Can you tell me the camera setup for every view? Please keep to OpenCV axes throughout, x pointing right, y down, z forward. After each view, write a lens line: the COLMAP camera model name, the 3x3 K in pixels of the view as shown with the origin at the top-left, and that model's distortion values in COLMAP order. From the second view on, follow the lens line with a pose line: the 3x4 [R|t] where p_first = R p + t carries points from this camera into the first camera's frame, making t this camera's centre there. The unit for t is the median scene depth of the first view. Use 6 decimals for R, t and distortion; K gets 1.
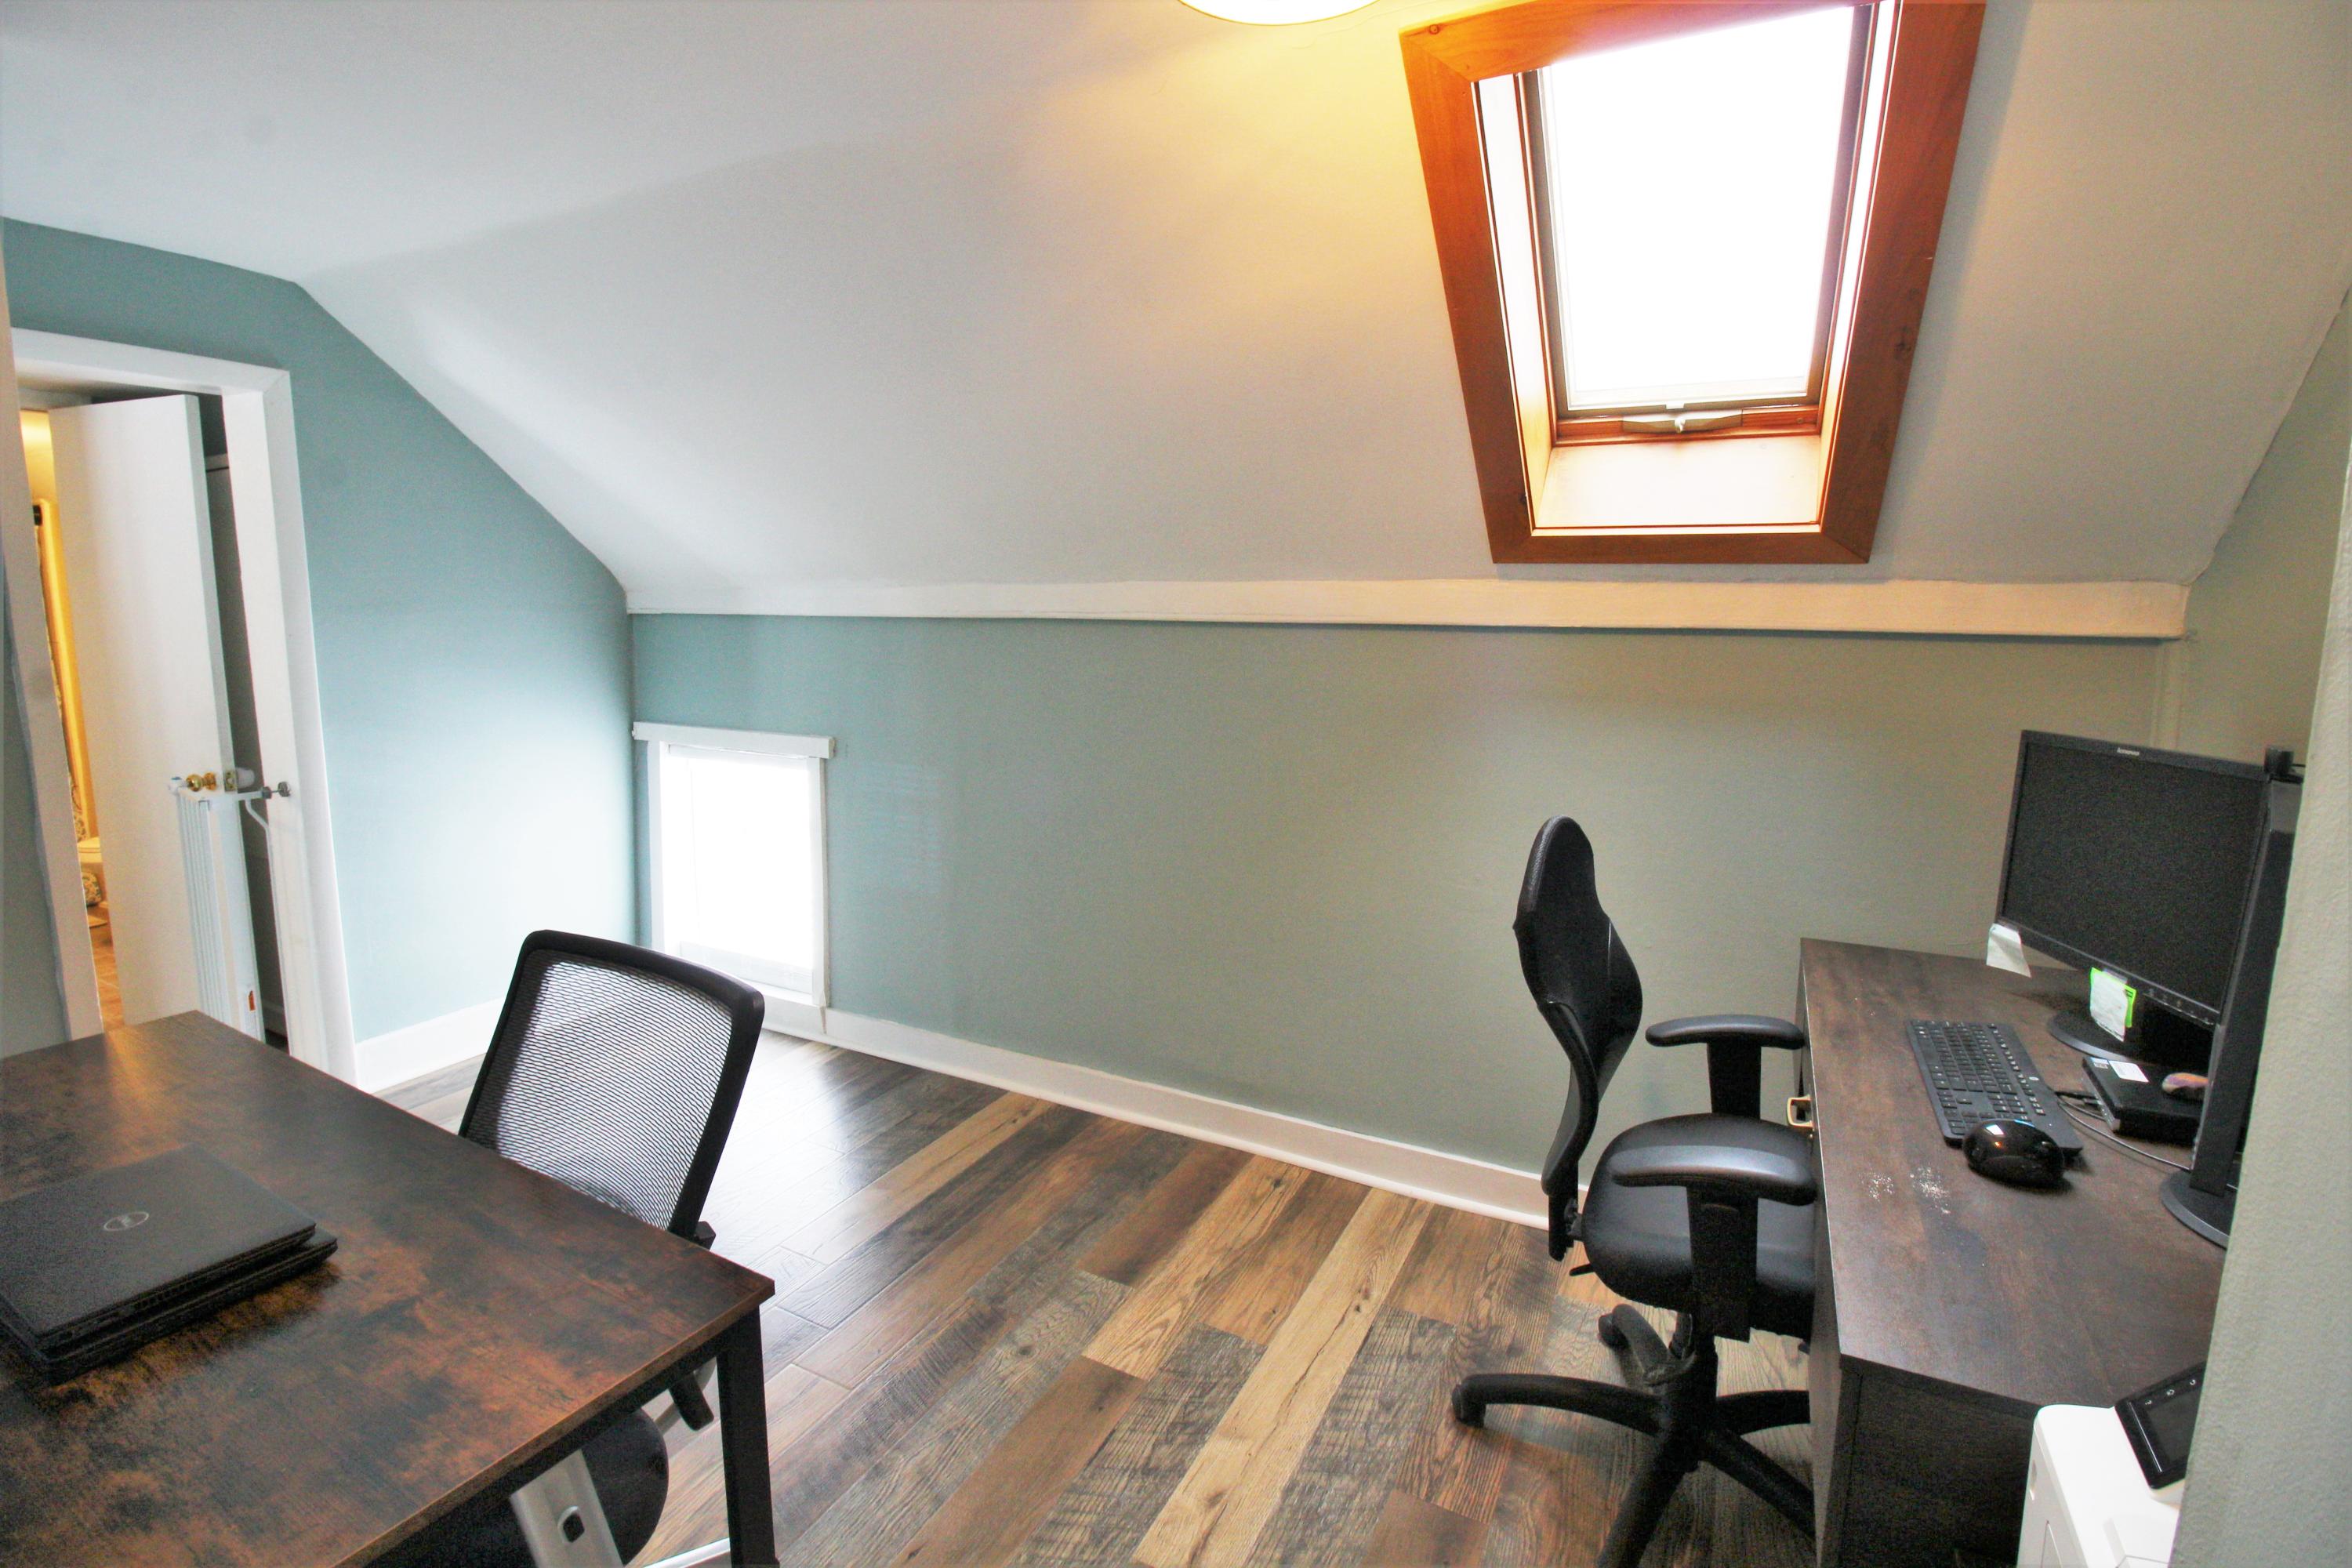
lens RADIAL K [[1083.7, 0, 1166.3], [0, 1083.7, 768.5], [0, 0, 1]] dist [0.000917, -0.013649]
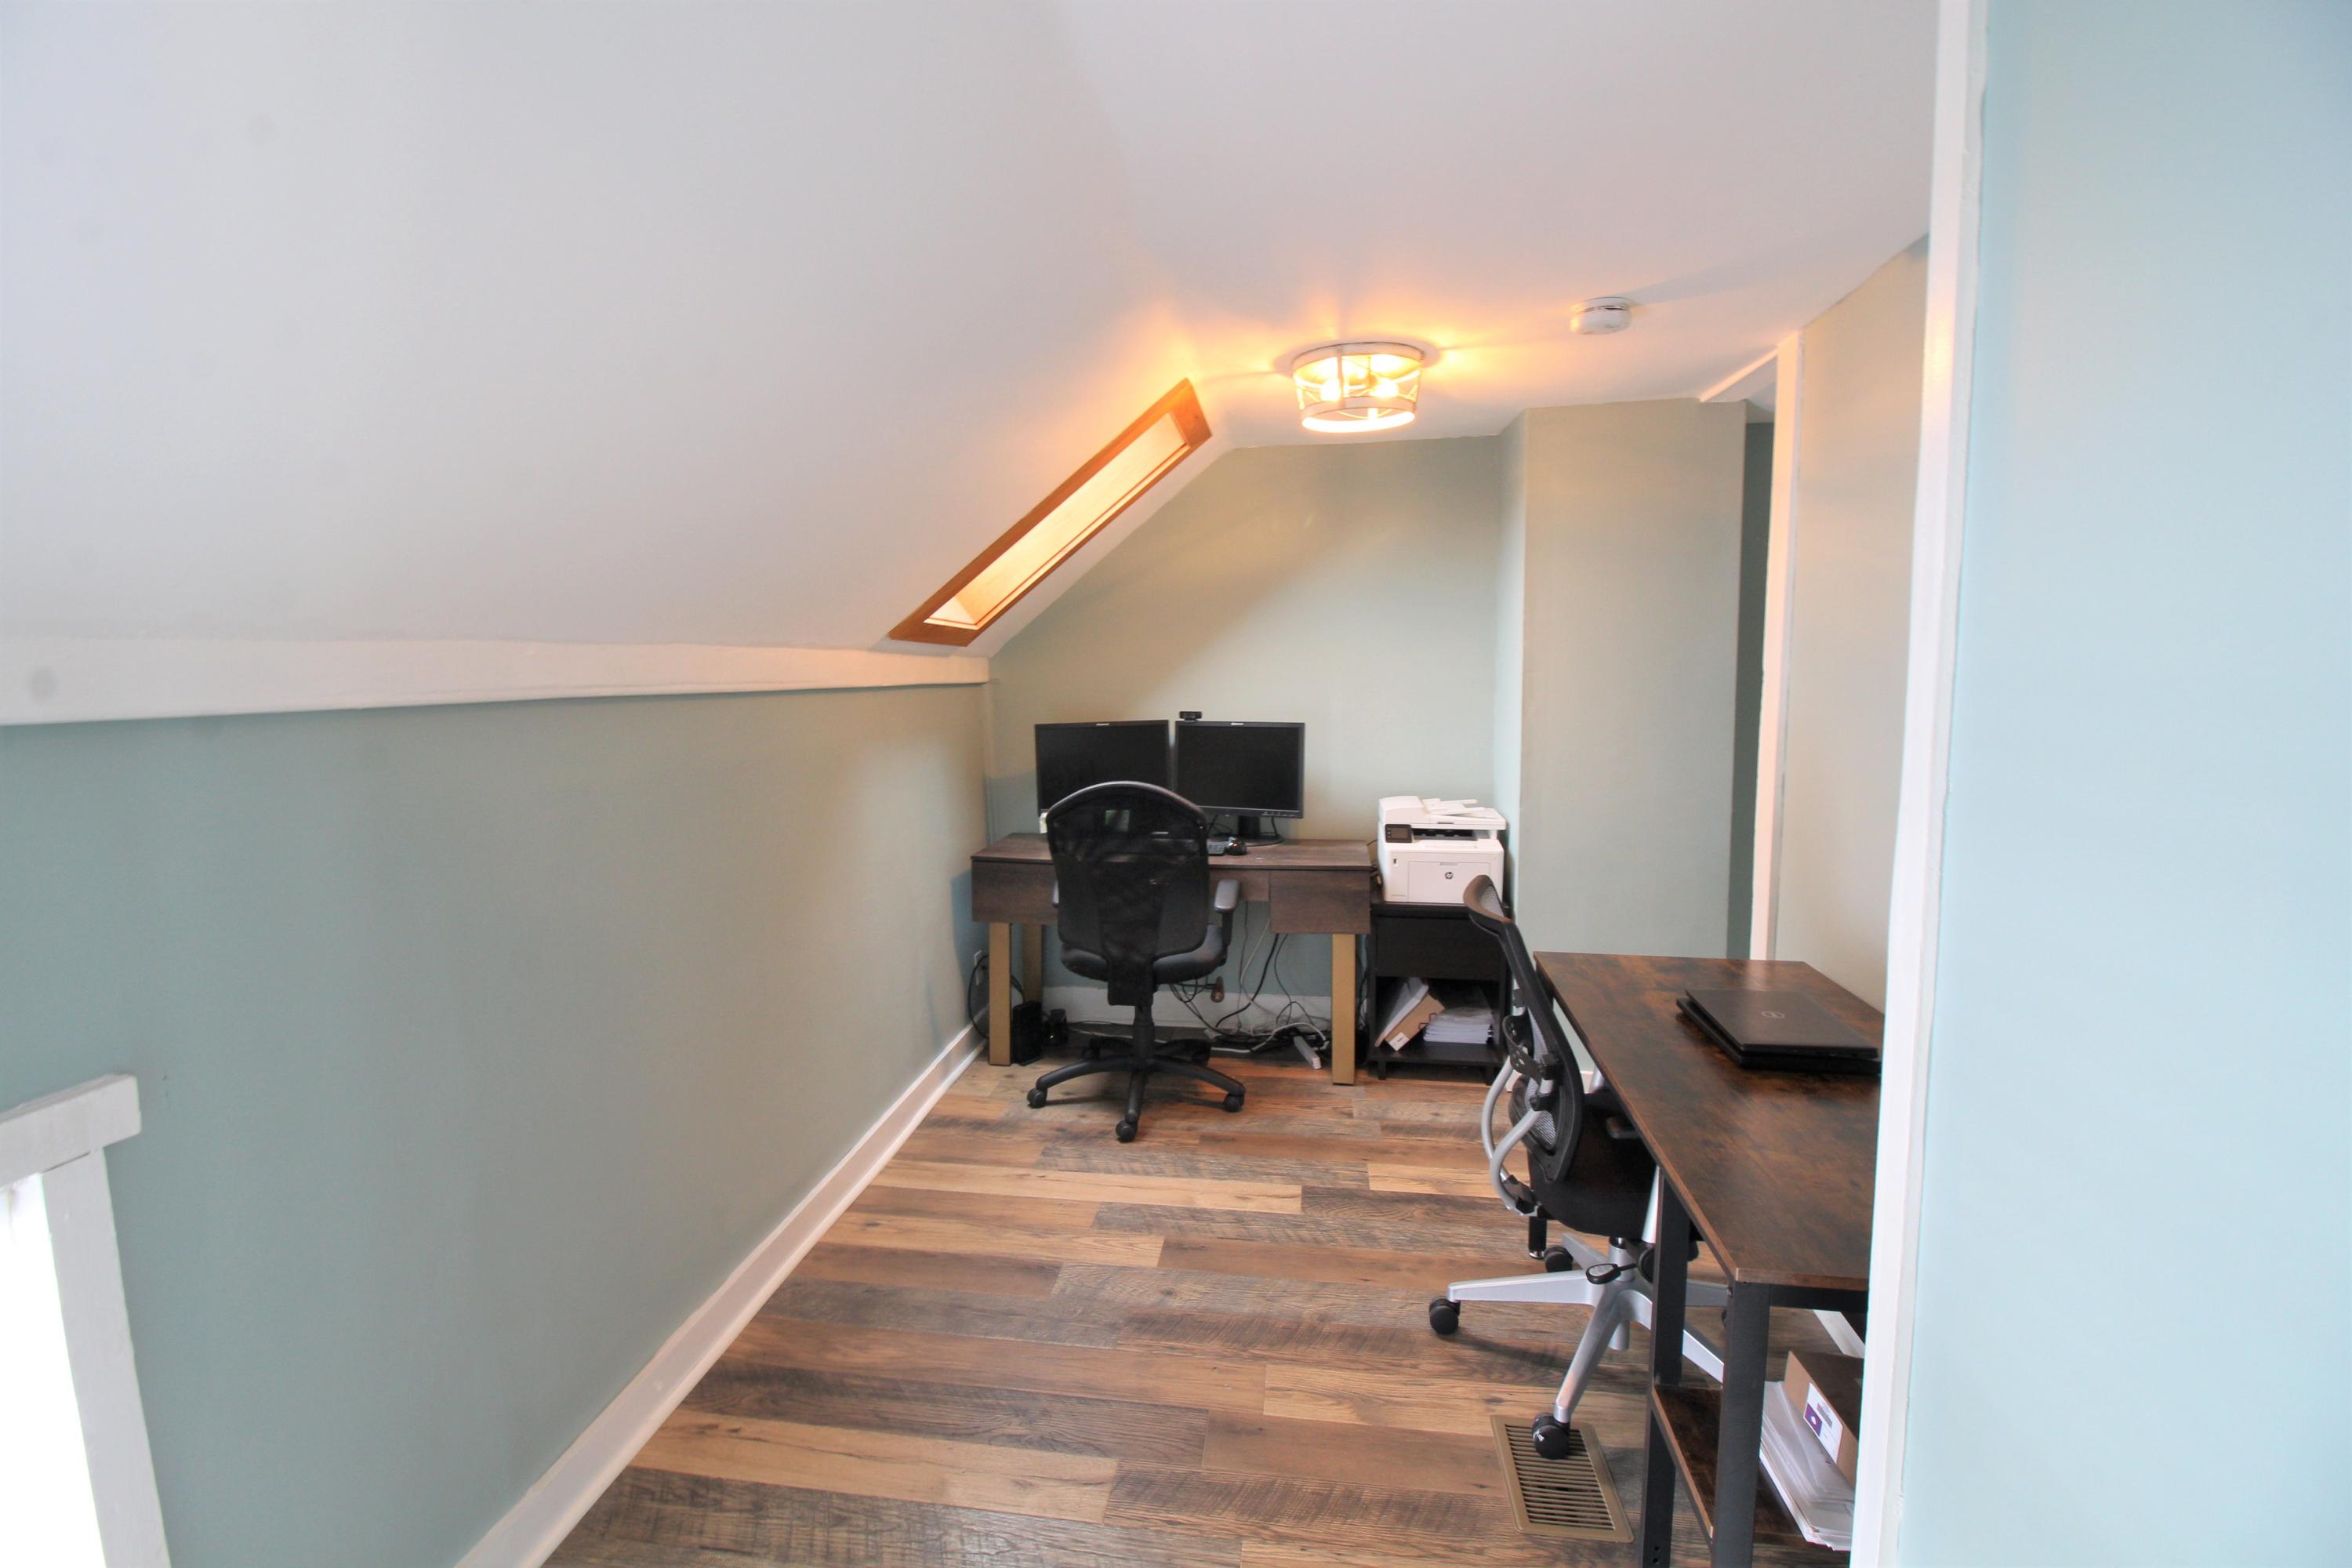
lens RADIAL K [[1083.7, 0, 1166.3], [0, 1083.7, 768.5], [0, 0, 1]] dist [0.000917, -0.013649]
pose [[-0.345520, -0.092786, 0.933813, -1.088288], [0.141325, 0.978605, 0.149528, -0.189502], [-0.927709, 0.183636, -0.325015, 1.171542]]
